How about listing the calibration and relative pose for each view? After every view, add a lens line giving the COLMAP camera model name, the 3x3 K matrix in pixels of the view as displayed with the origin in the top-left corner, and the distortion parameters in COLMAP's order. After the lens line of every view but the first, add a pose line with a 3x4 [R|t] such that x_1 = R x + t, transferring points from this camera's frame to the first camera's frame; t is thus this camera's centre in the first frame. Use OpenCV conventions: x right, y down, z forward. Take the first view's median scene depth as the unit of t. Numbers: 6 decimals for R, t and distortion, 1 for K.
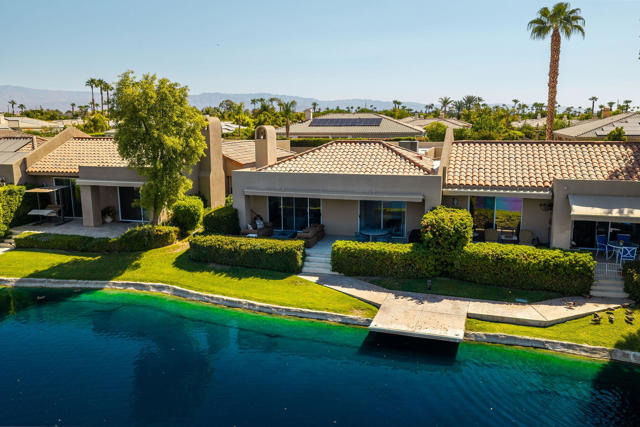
lens RADIAL K [[531.9, 0, 323.2], [0, 531.9, 212.7], [0, 0, 1]] dist [0.006322, -0.009647]
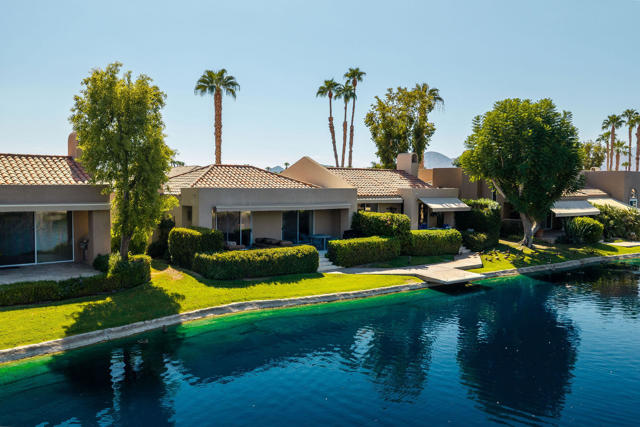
lens RADIAL K [[531.9, 0, 323.2], [0, 531.9, 212.7], [0, 0, 1]] dist [0.006322, -0.009647]
pose [[0.562101, -0.038907, 0.826153, -0.926835], [0.131319, 0.990420, -0.042704, 0.037051], [-0.816577, 0.132494, 0.561825, 0.328123]]
